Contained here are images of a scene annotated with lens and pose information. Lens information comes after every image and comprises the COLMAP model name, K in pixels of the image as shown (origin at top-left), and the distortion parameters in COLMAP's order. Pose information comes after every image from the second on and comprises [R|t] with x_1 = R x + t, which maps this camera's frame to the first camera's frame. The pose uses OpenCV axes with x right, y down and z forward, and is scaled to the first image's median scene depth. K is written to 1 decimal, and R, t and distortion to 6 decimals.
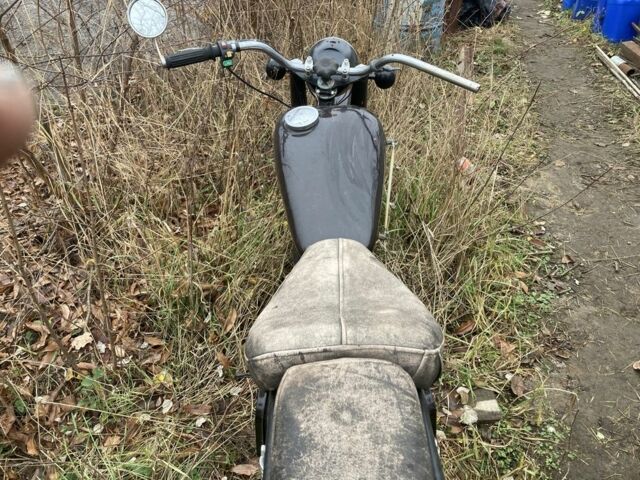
lens RADIAL K [[514.8, 0, 320.0], [0, 514.8, 240.0], [0, 0, 1]] dist [0.051581, -0.057356]
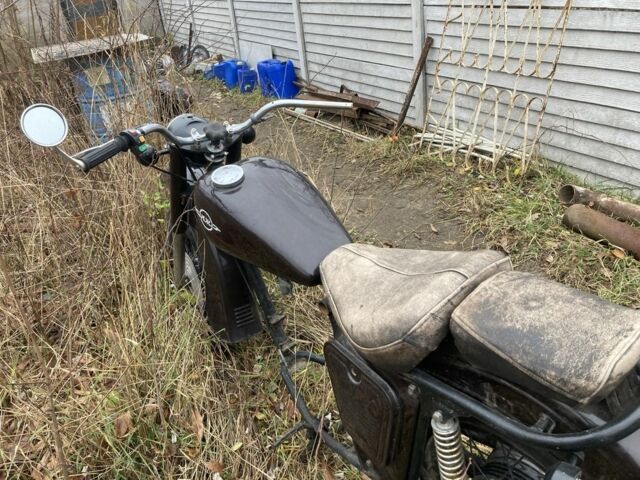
lens RADIAL K [[514.8, 0, 320.0], [0, 514.8, 240.0], [0, 0, 1]] dist [0.051581, -0.057356]
pose [[0.768135, -0.372451, 0.520816, -0.361373], [0.459827, 0.886921, -0.043922, 0.007459], [-0.445564, 0.273223, 0.852538, 0.044277]]
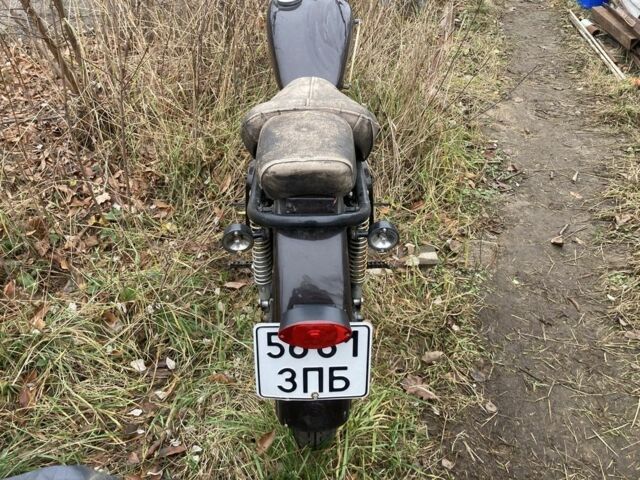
lens RADIAL K [[514.8, 0, 320.0], [0, 514.8, 240.0], [0, 0, 1]] dist [0.051581, -0.057356]
pose [[0.998821, 0.044039, 0.020448, 0.030863], [-0.044718, 0.998419, 0.034051, 0.239194], [-0.018916, -0.034925, 0.999211, -0.233631]]
